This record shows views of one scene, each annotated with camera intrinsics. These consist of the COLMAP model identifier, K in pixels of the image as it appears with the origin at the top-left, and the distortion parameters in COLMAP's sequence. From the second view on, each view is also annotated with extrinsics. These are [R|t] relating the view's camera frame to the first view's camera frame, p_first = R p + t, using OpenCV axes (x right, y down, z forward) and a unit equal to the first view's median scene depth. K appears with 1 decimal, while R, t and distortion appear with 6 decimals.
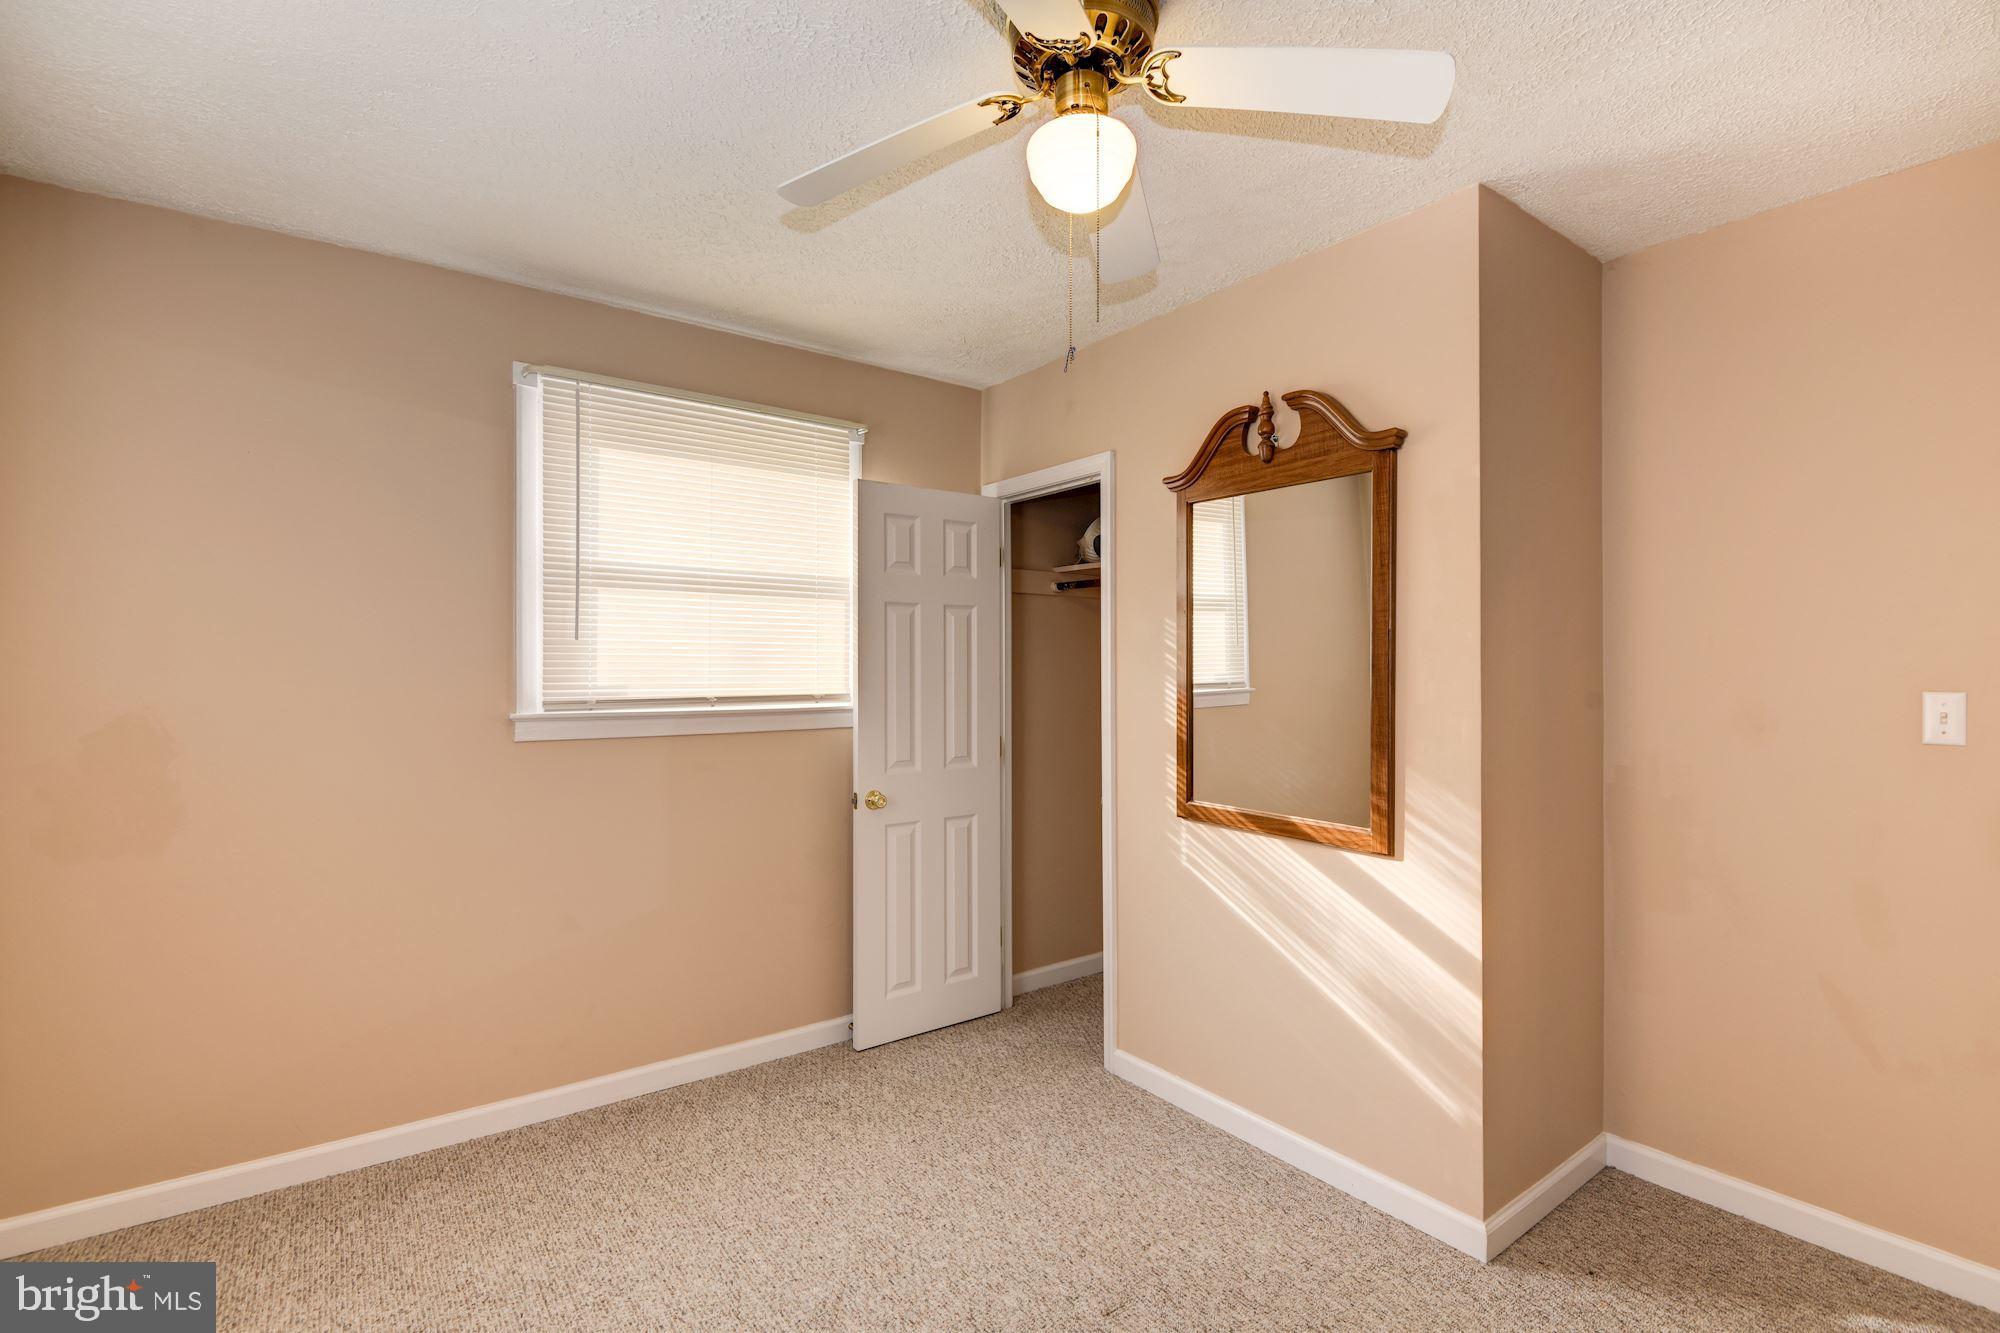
lens RADIAL K [[931.0, 0, 994.9], [0, 931.0, 666.5], [0, 0, 1]] dist [-0.008590, -0.000881]
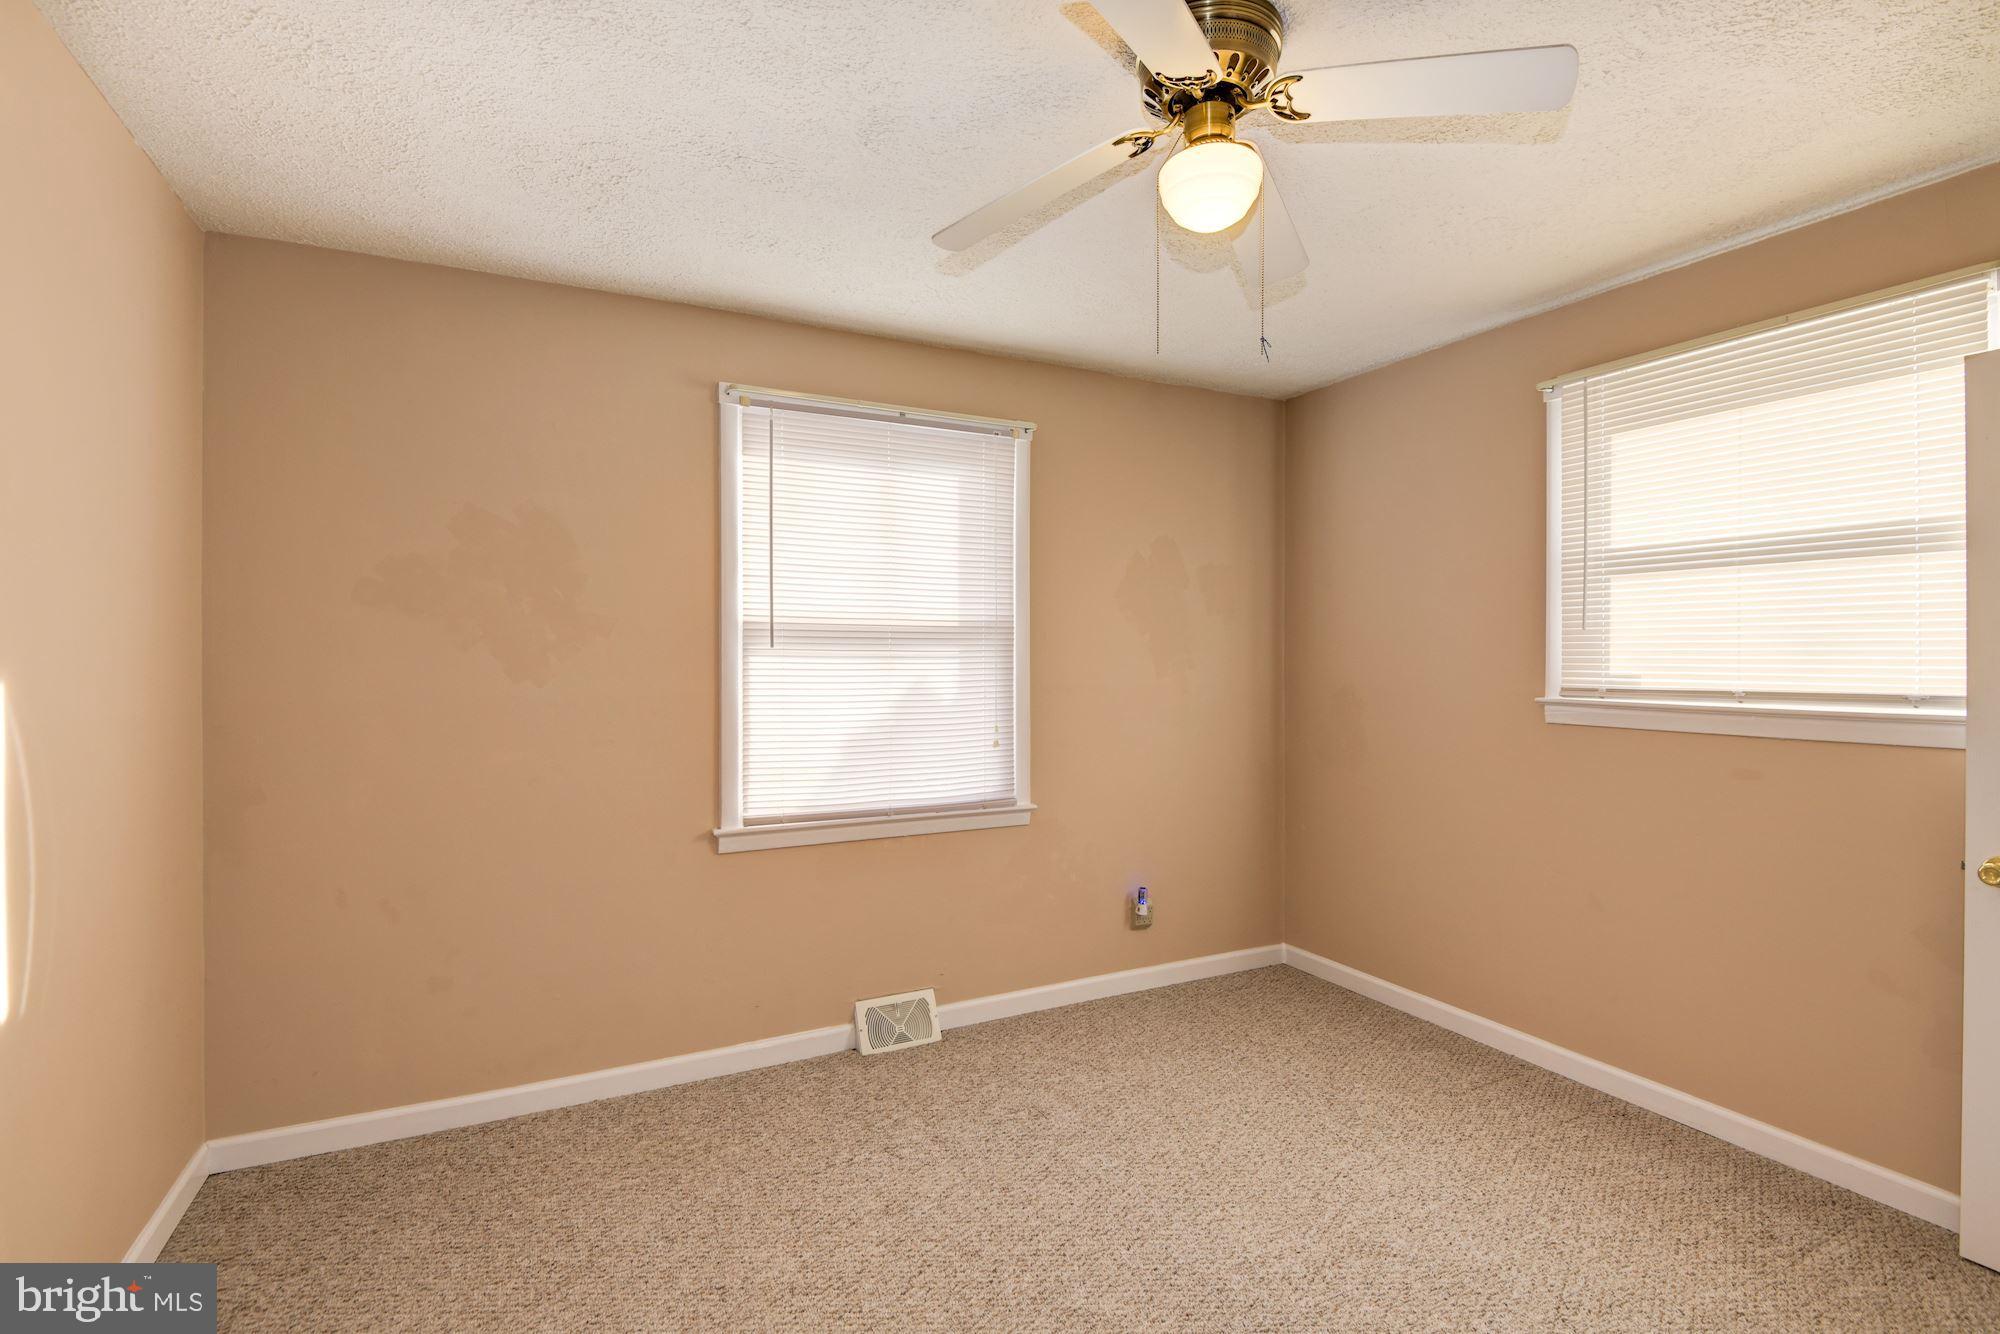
lens RADIAL K [[931.0, 0, 994.9], [0, 931.0, 667.0], [0, 0, 1]] dist [-0.008590, -0.000881]
pose [[-0.172014, 0.011003, -0.985033, 0.667783], [0.004701, 0.999935, 0.010349, -0.000680], [0.985083, -0.002850, -0.172055, 0.521263]]
